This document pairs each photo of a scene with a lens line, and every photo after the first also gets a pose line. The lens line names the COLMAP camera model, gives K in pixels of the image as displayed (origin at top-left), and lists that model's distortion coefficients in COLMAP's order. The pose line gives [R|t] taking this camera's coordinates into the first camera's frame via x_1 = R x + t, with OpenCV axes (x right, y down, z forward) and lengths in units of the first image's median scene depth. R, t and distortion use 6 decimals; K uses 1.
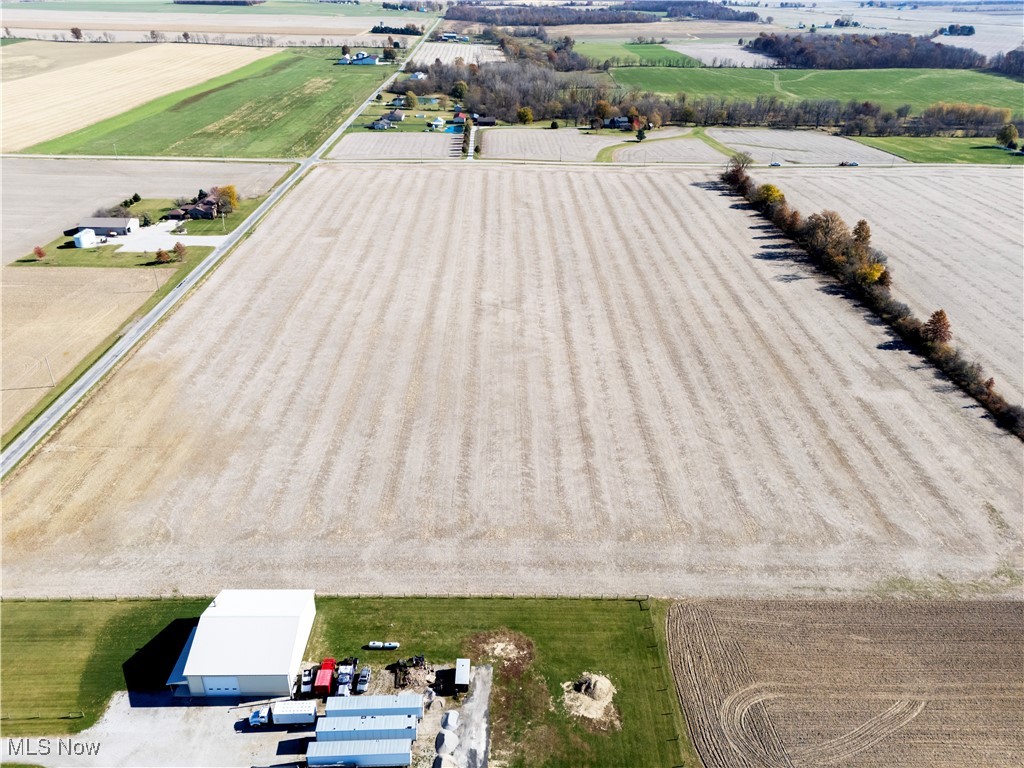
lens RADIAL K [[748.9, 0, 516.0], [0, 748.9, 381.4], [0, 0, 1]] dist [0.079499, -0.084925]
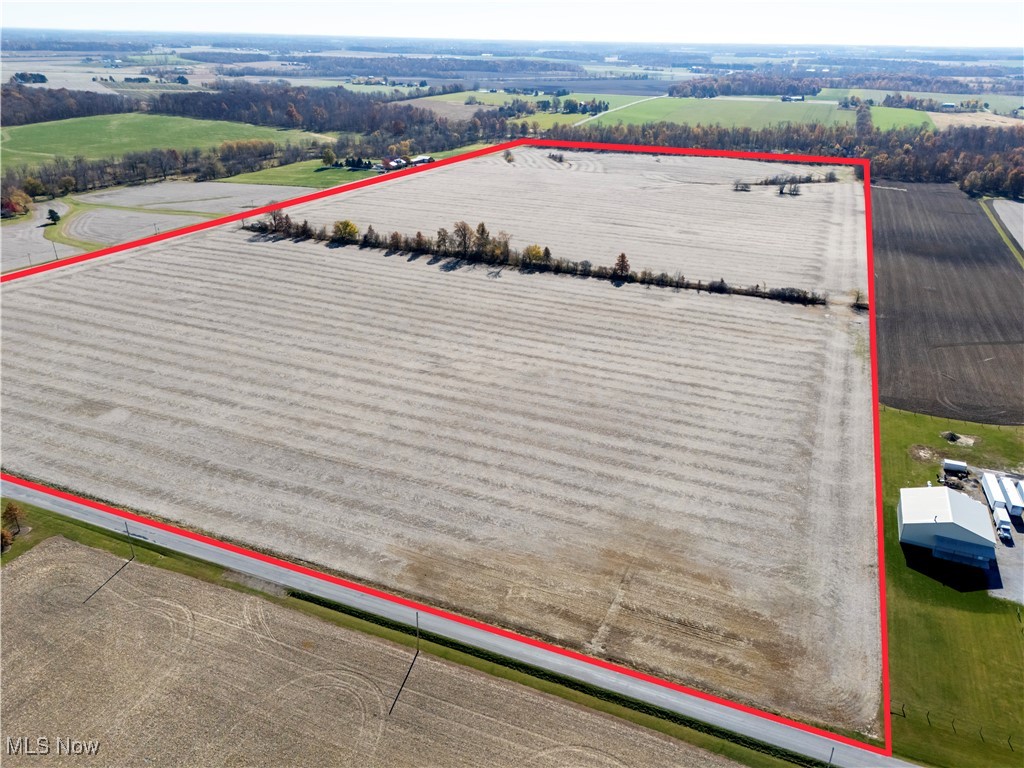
lens RADIAL K [[748.9, 0, 516.0], [0, 748.9, 381.4], [0, 0, 1]] dist [0.079499, -0.084925]
pose [[0.399754, -0.387756, 0.830567, -0.719353], [0.426334, 0.880795, 0.206010, -0.214572], [-0.811441, 0.271746, 0.517415, 0.352451]]
